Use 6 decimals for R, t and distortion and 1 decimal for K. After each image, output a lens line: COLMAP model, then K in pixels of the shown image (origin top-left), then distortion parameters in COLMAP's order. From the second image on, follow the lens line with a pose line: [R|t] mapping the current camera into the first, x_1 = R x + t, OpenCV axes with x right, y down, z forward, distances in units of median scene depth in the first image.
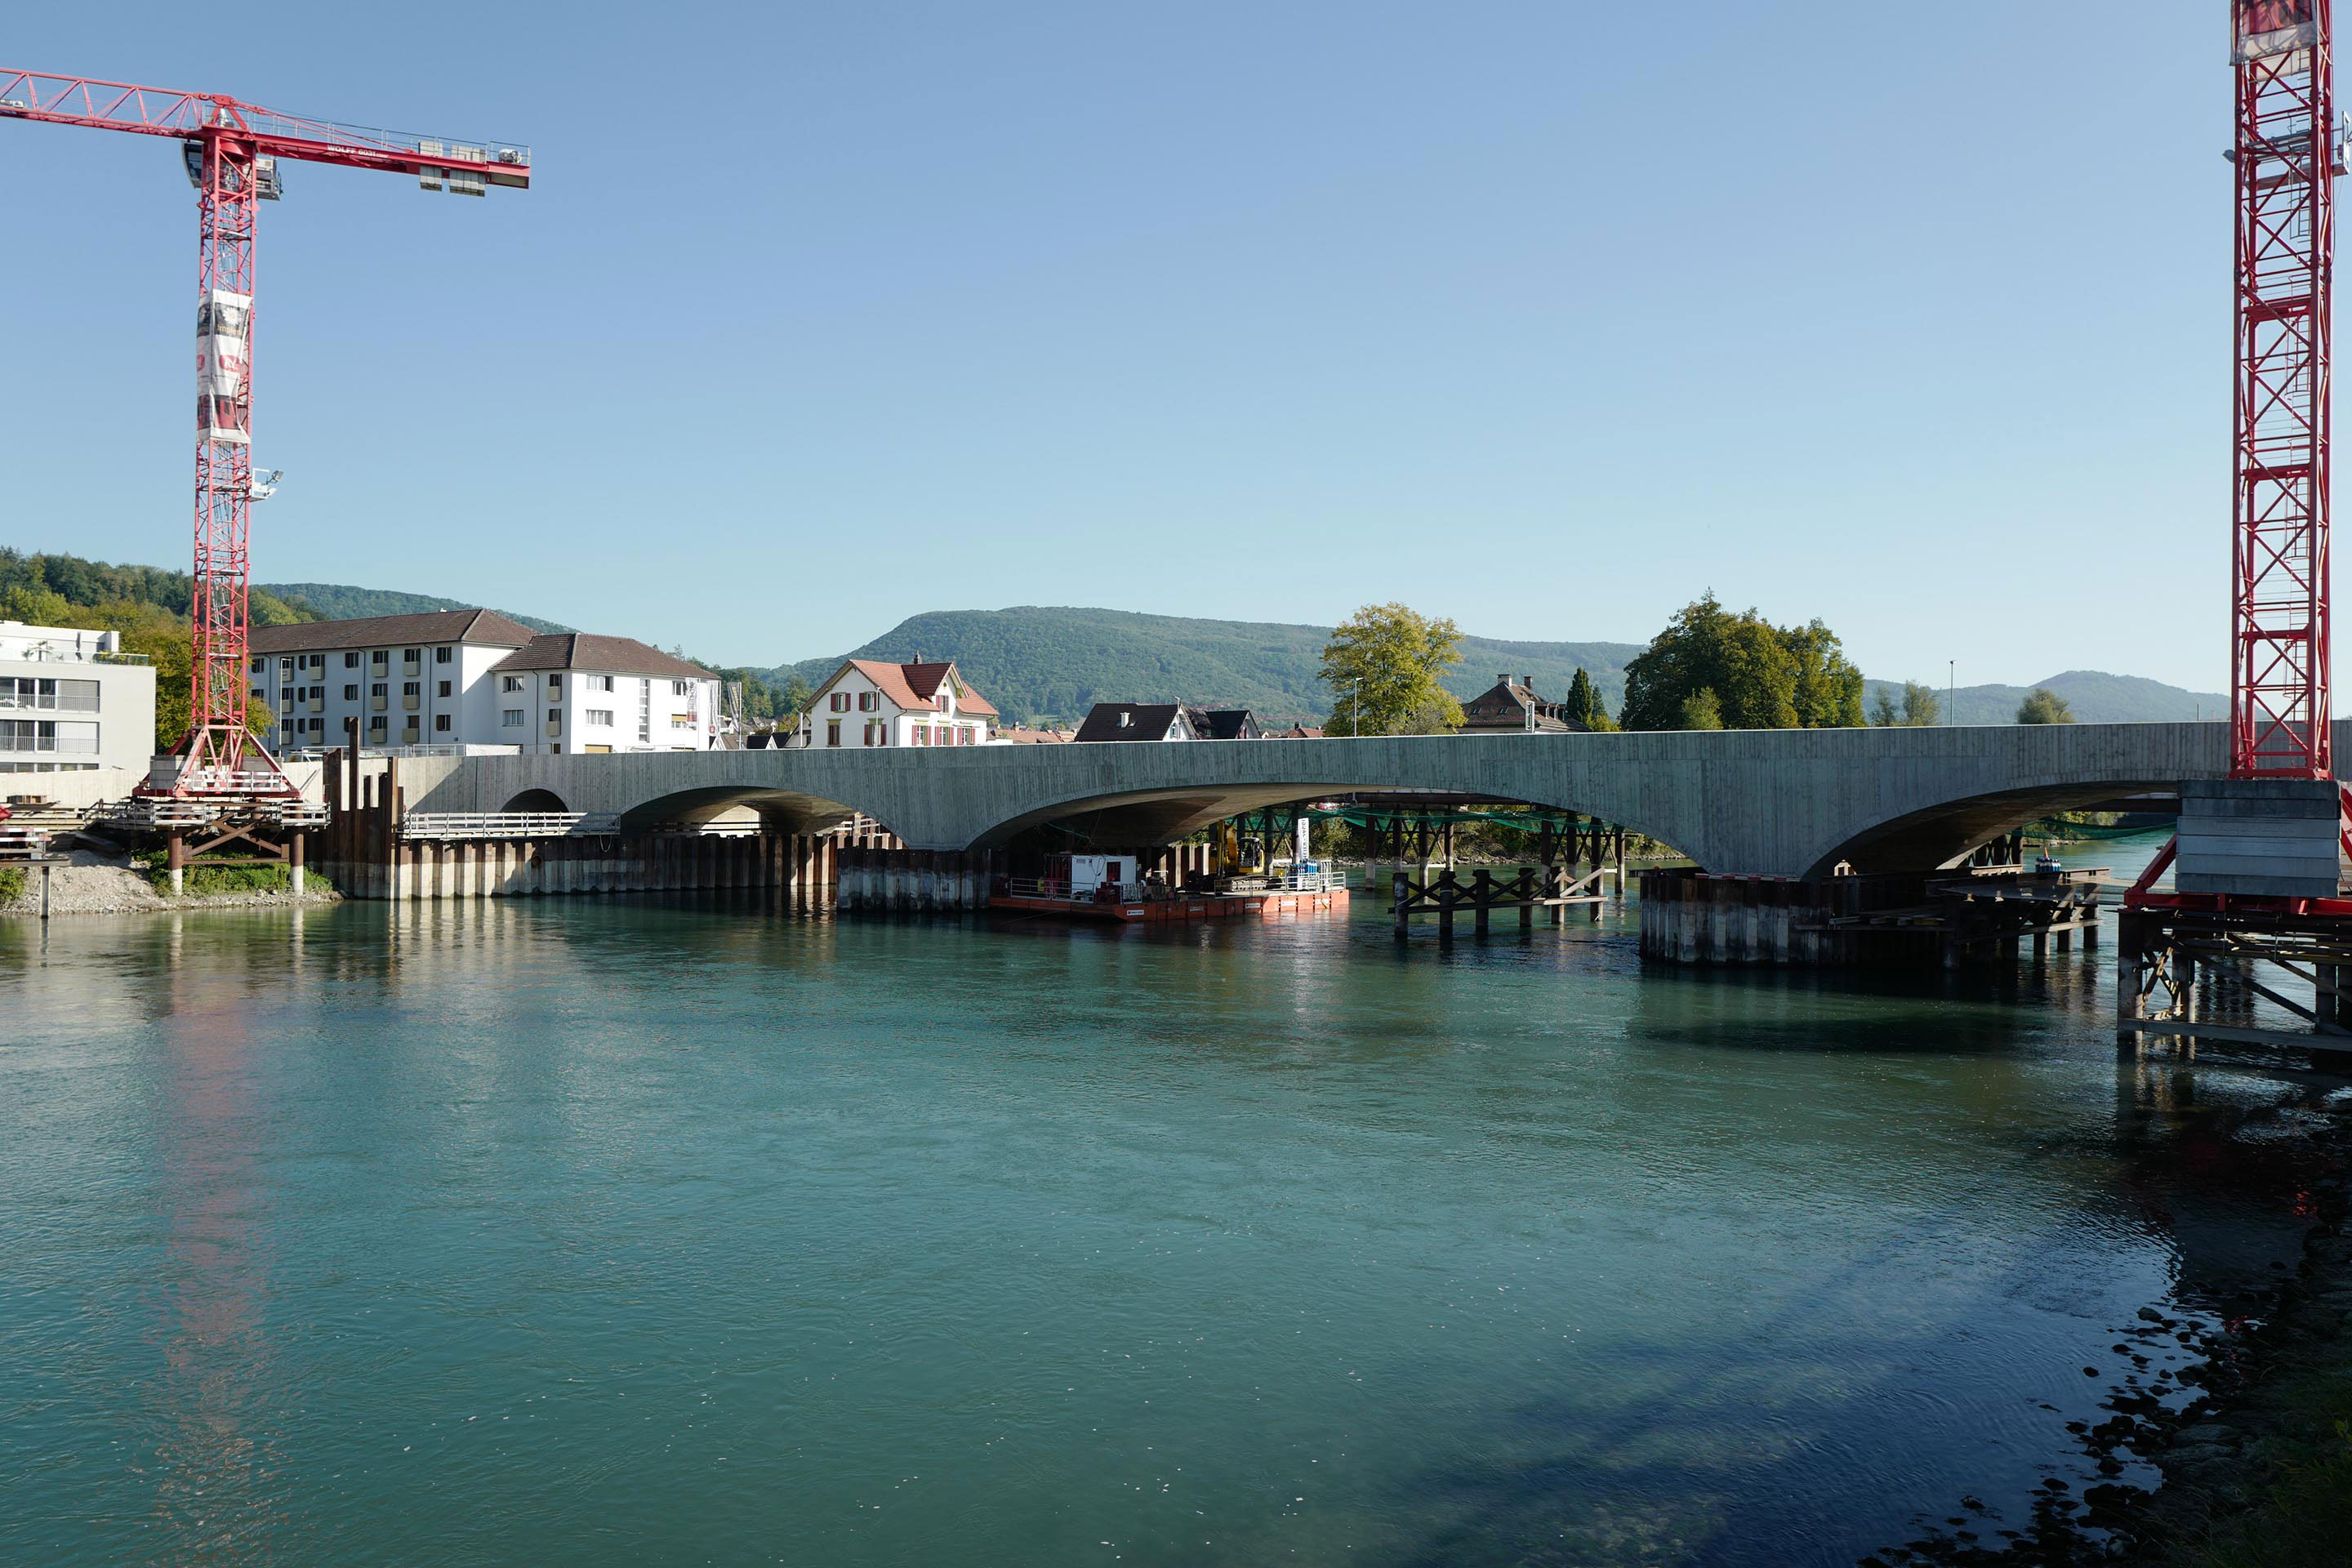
lens RADIAL K [[1934.2, 0, 837.4], [0, 1934.2, 913.4], [0, 0, 1]] dist [-0.022528, -0.016100]
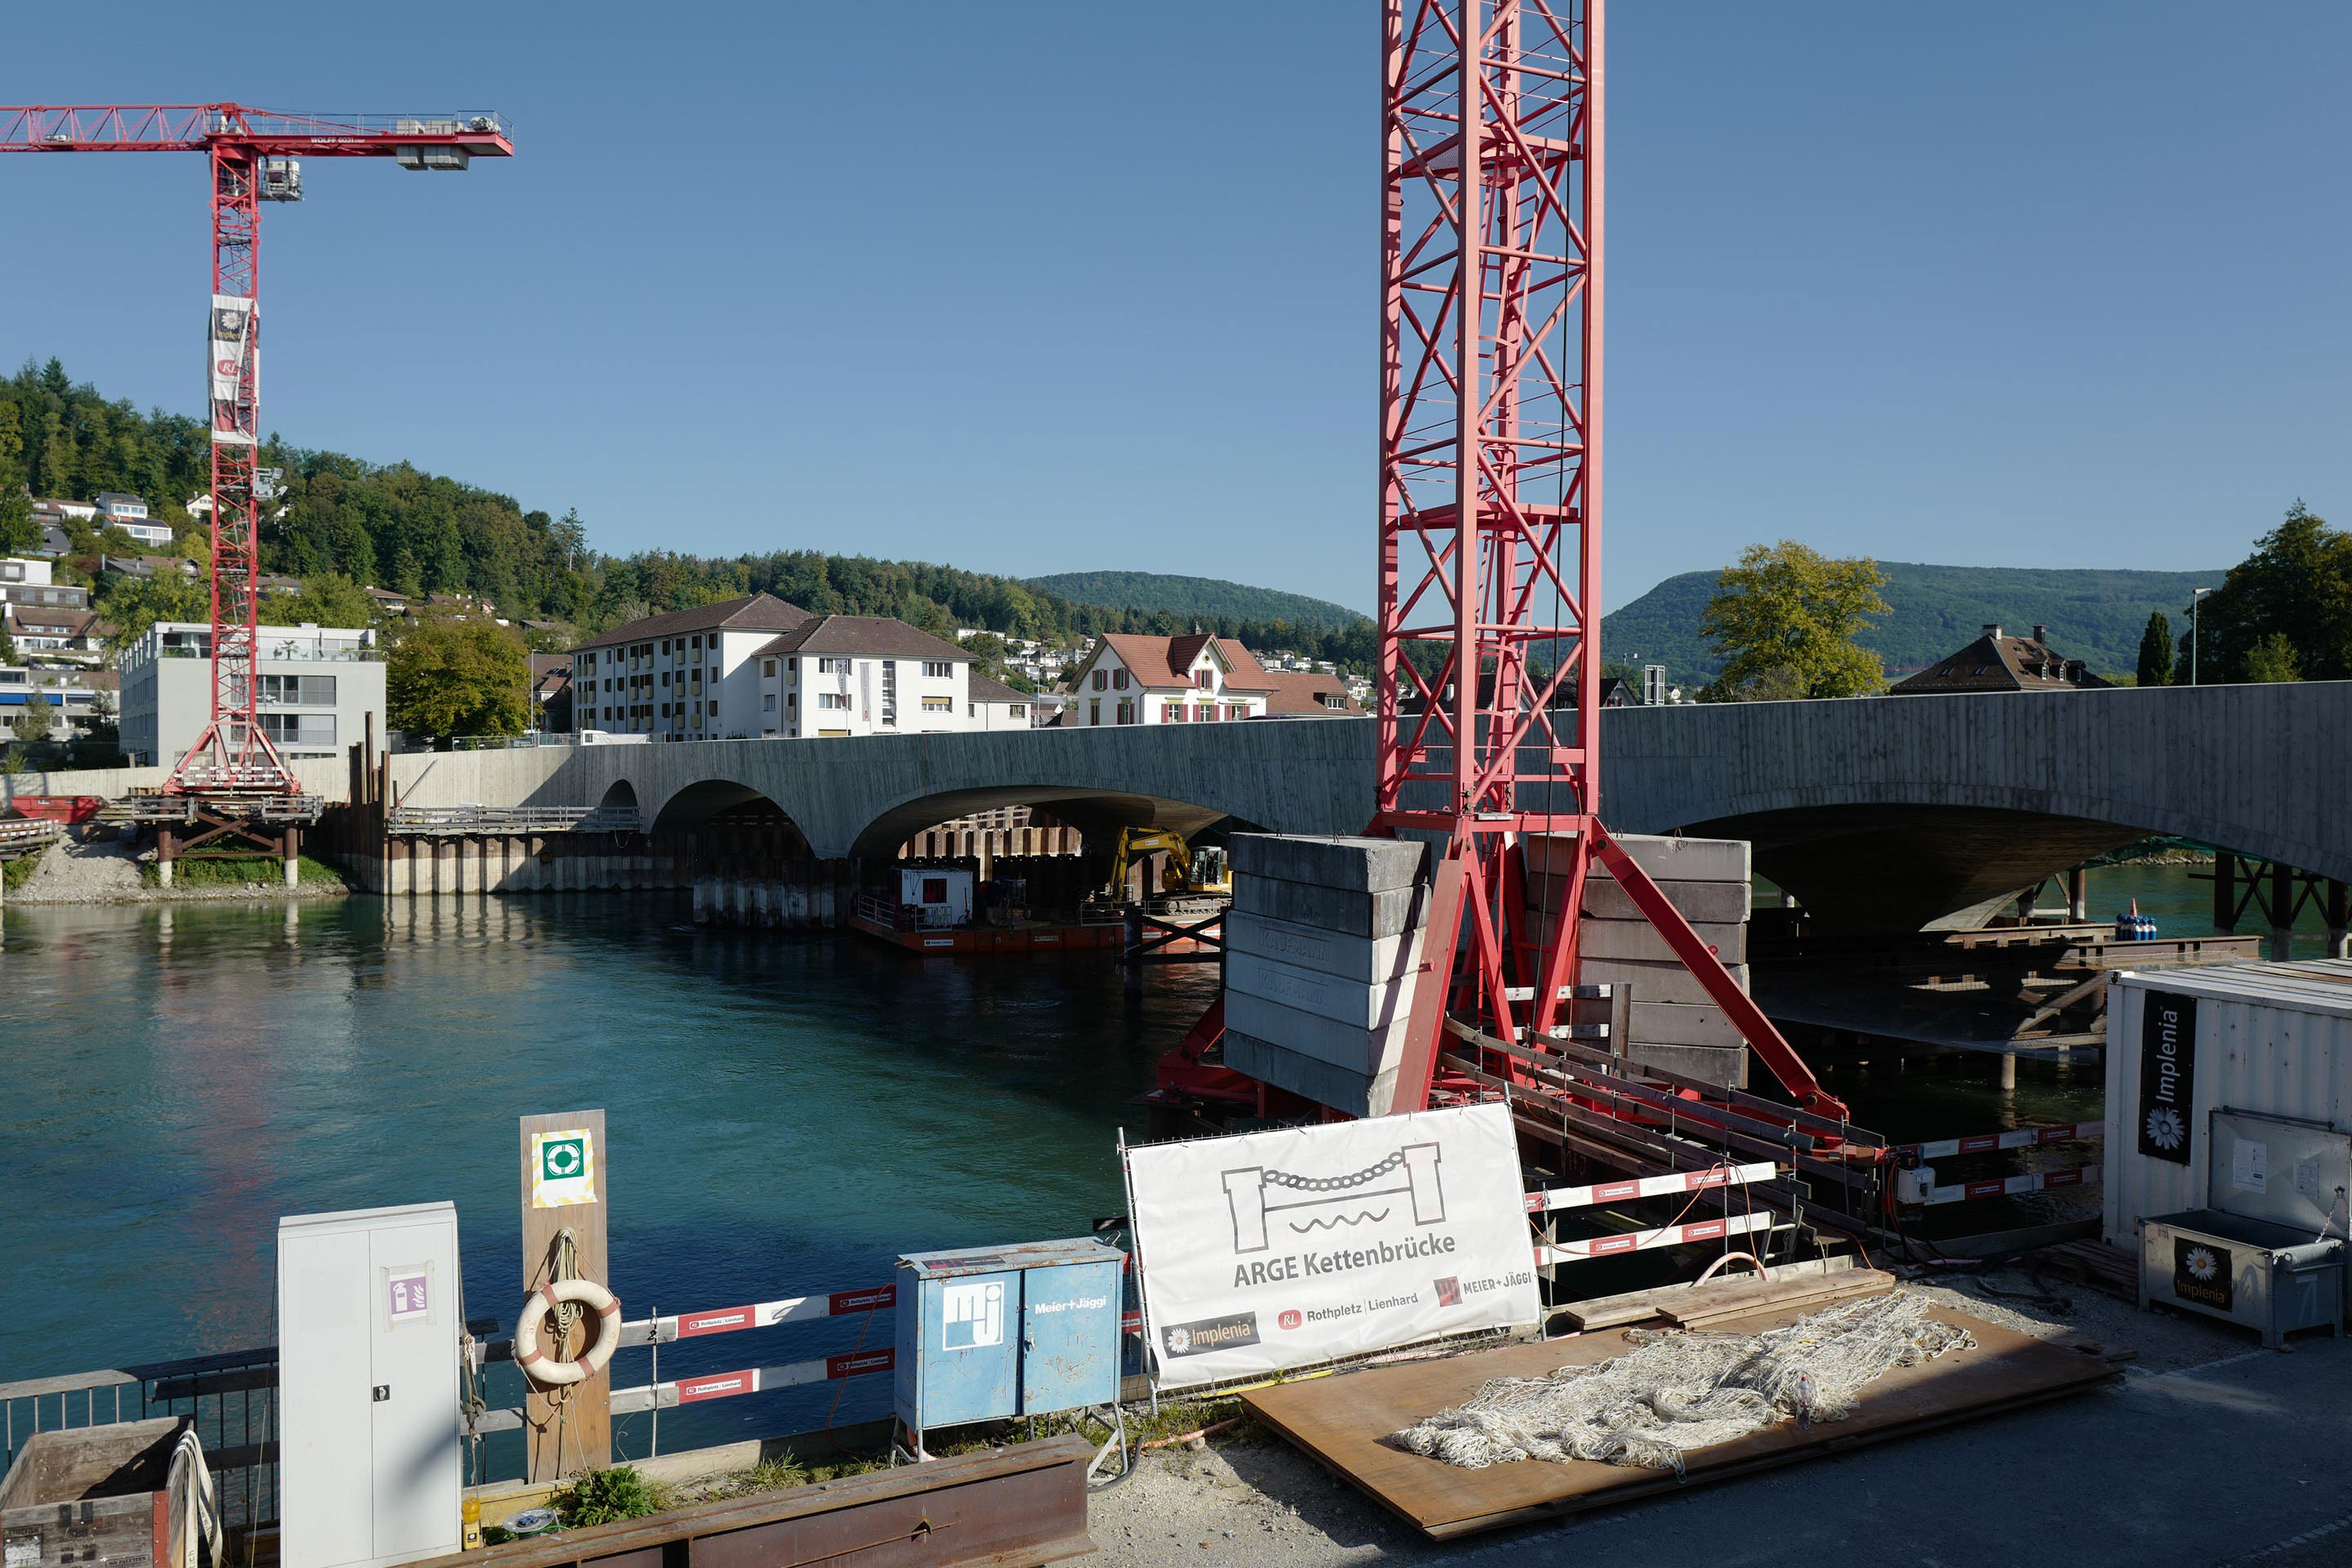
lens RADIAL K [[1750.3, 0, 1112.1], [0, 1750.3, 872.9], [0, 0, 1]] dist [-0.006249, -0.007626]
pose [[0.920348, 0.022931, -0.390427, 0.411529], [-0.020689, 0.999736, 0.009949, -0.031088], [0.390553, -0.001079, 0.920580, 0.283057]]
